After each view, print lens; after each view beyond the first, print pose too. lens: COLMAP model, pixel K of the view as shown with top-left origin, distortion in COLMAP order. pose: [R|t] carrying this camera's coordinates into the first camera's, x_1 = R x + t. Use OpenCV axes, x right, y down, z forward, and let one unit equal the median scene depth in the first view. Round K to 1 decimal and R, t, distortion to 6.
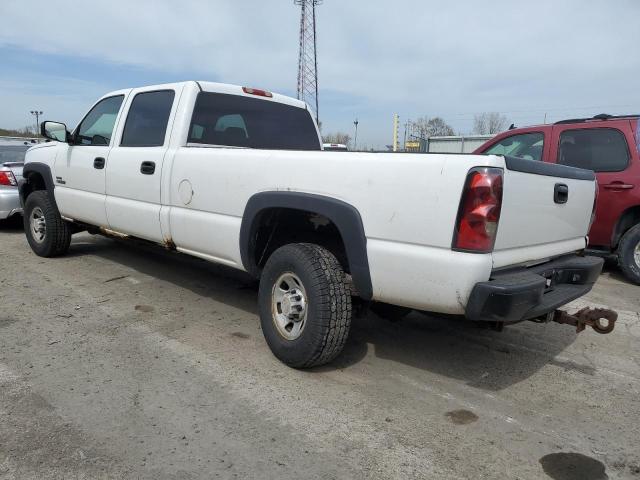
lens RADIAL K [[499.5, 0, 318.5], [0, 499.5, 240.8], [0, 0, 1]] dist [0.014087, 0.006791]
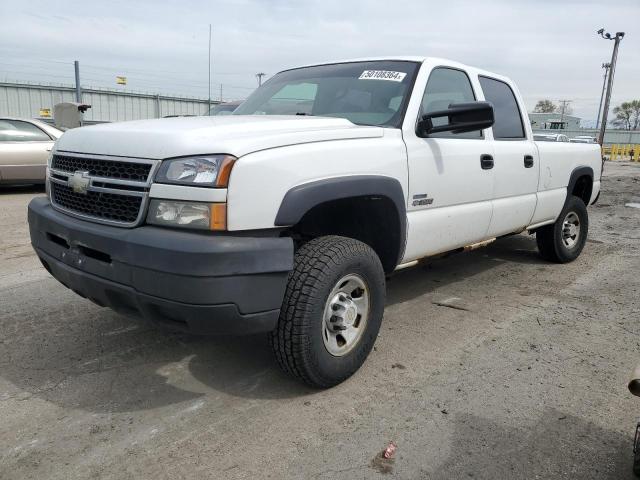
lens RADIAL K [[499.5, 0, 318.7], [0, 499.5, 239.5], [0, 0, 1]] dist [0.014087, 0.006791]
pose [[-0.008367, -0.237353, 0.971388, -1.214682], [0.131554, 0.962717, 0.236367, -0.255926], [-0.991274, 0.129768, 0.023170, 1.249773]]
